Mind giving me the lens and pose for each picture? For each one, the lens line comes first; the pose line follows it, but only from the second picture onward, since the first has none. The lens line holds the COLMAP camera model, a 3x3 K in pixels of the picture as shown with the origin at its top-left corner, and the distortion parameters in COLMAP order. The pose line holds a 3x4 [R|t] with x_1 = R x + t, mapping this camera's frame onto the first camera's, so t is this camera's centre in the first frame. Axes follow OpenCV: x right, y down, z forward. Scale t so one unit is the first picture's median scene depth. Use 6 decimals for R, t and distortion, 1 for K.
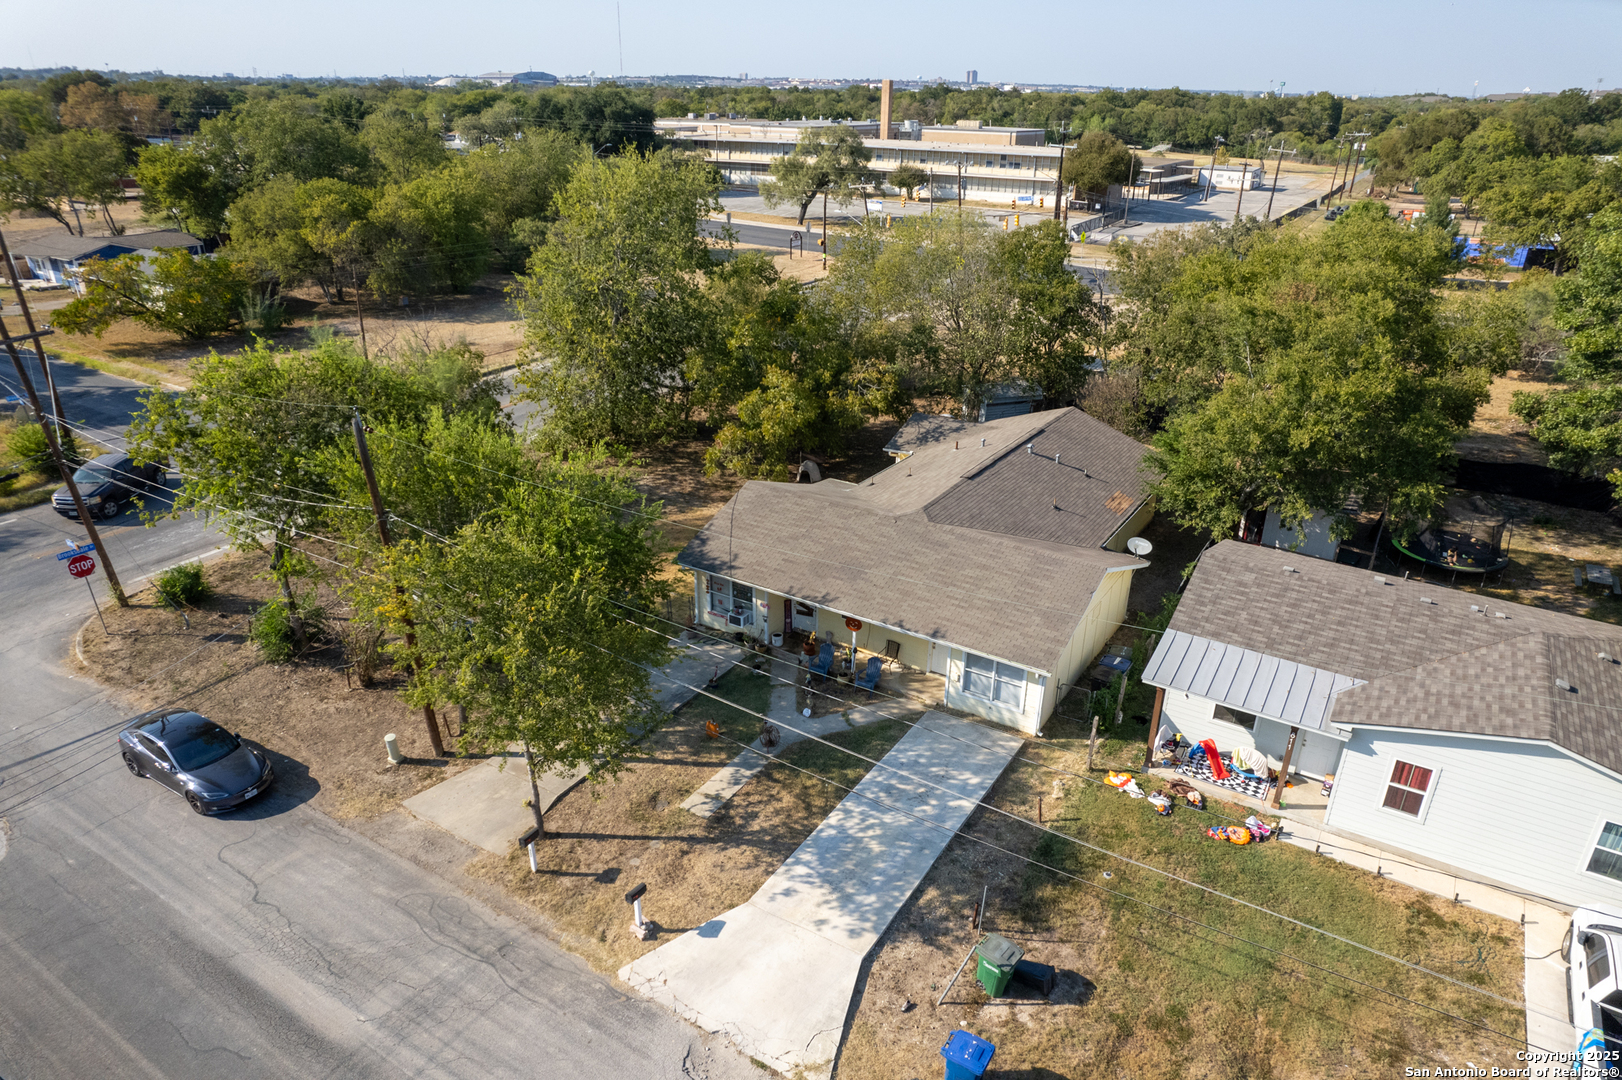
lens RADIAL K [[1037.2, 0, 820.3], [0, 1037.2, 549.3], [0, 0, 1]] dist [-0.087694, 0.082259]
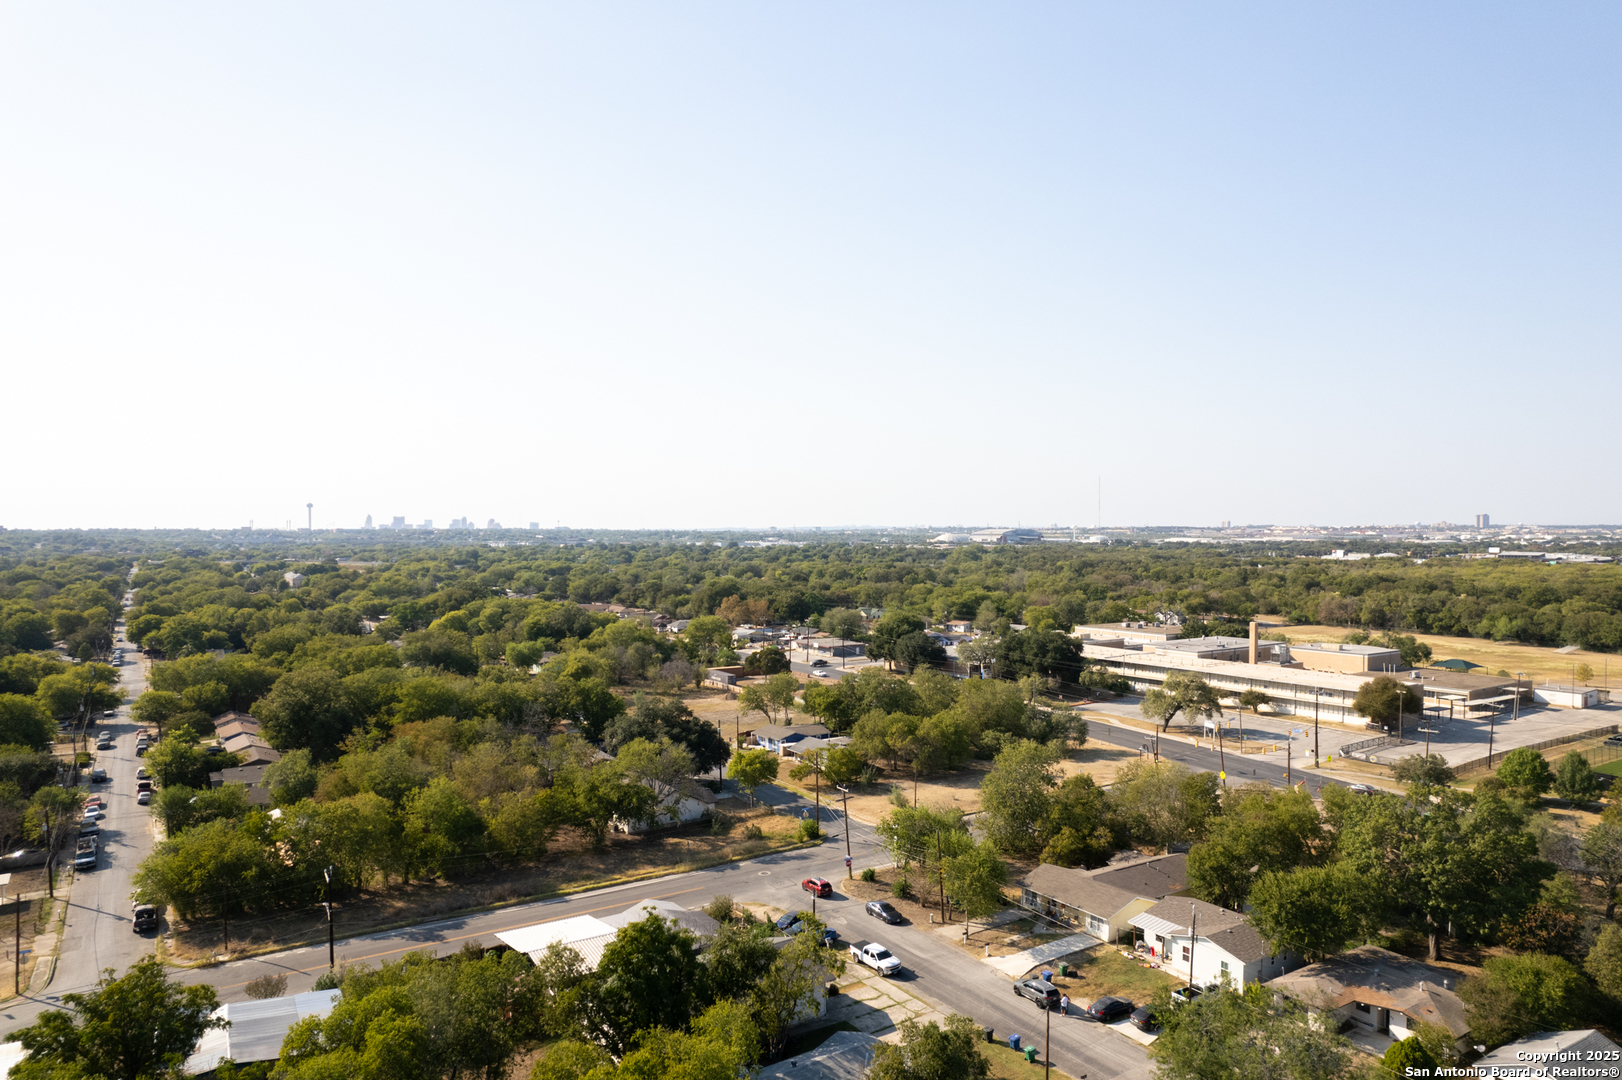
lens RADIAL K [[1059.2, 0, 818.5], [0, 1059.2, 552.9], [0, 0, 1]] dist [-0.083239, 0.073407]
pose [[0.904311, -0.005560, -0.426839, 0.734548], [-0.163282, 0.919369, -0.357909, 0.346250], [0.394412, 0.393357, 0.830487, -2.471743]]
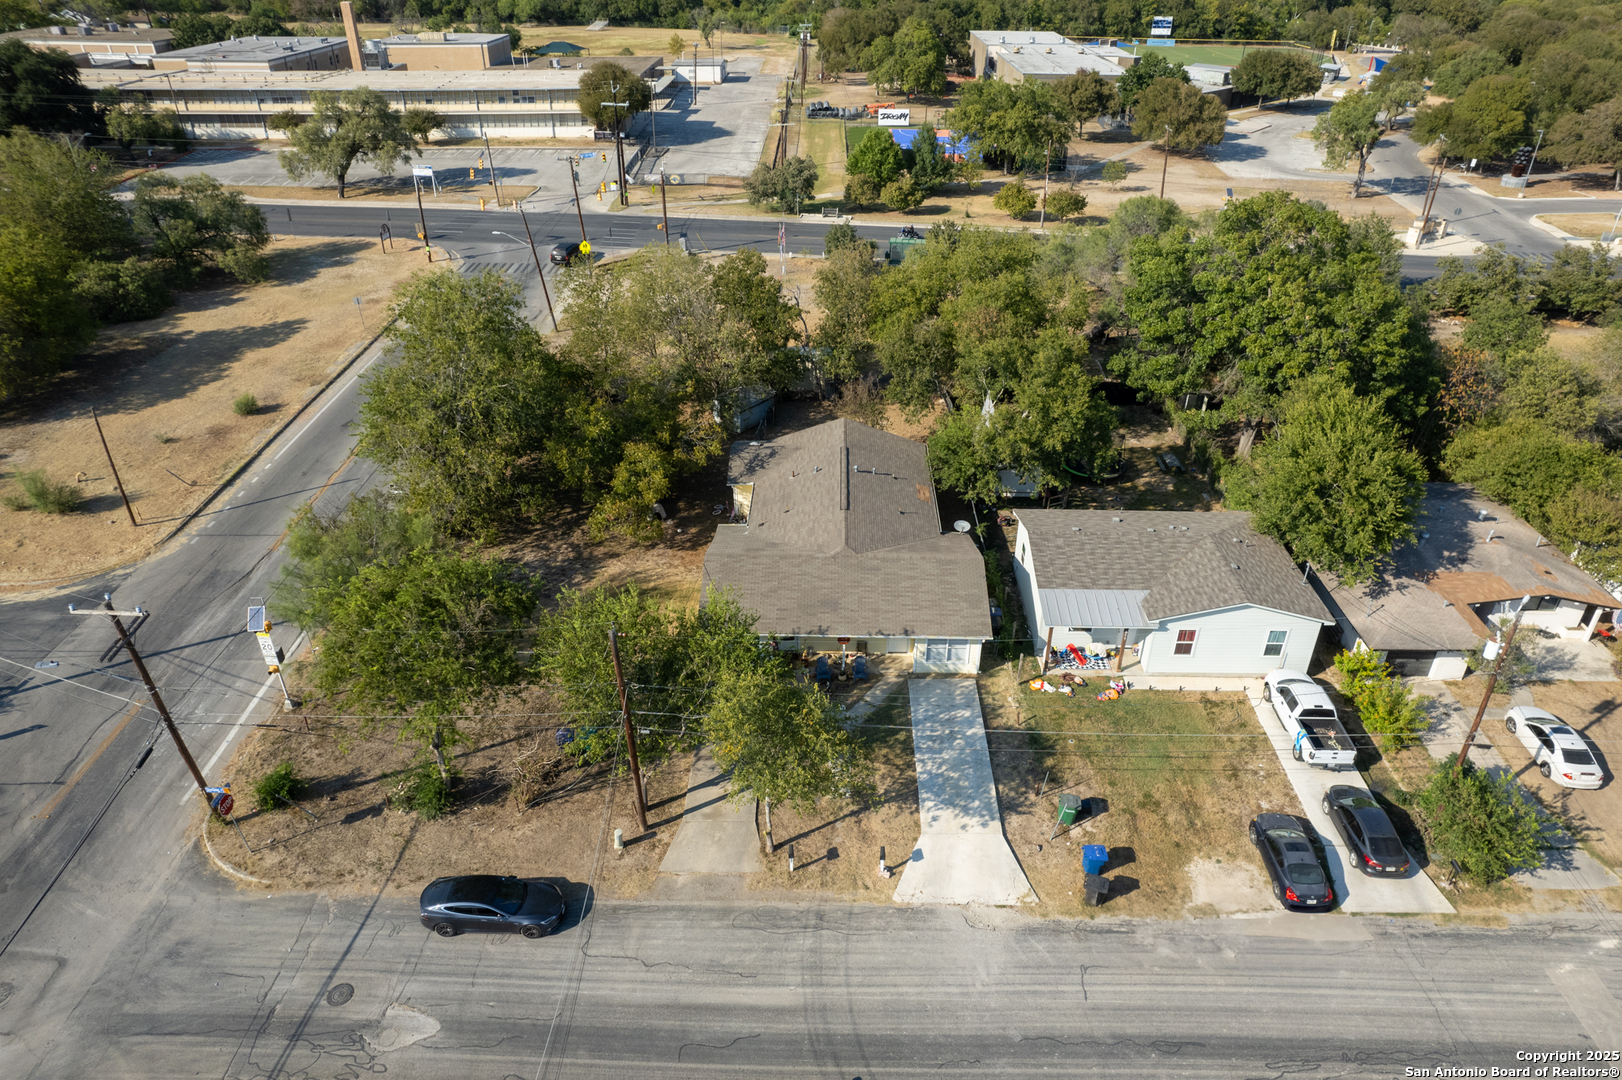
lens RADIAL K [[1059.2, 0, 818.5], [0, 1059.2, 552.9], [0, 0, 1]] dist [-0.083239, 0.073407]
pose [[0.858226, -0.276597, 0.432367, -0.578874], [0.218299, 0.959092, 0.180243, -0.305803], [-0.464535, -0.060304, 0.883499, -0.282748]]
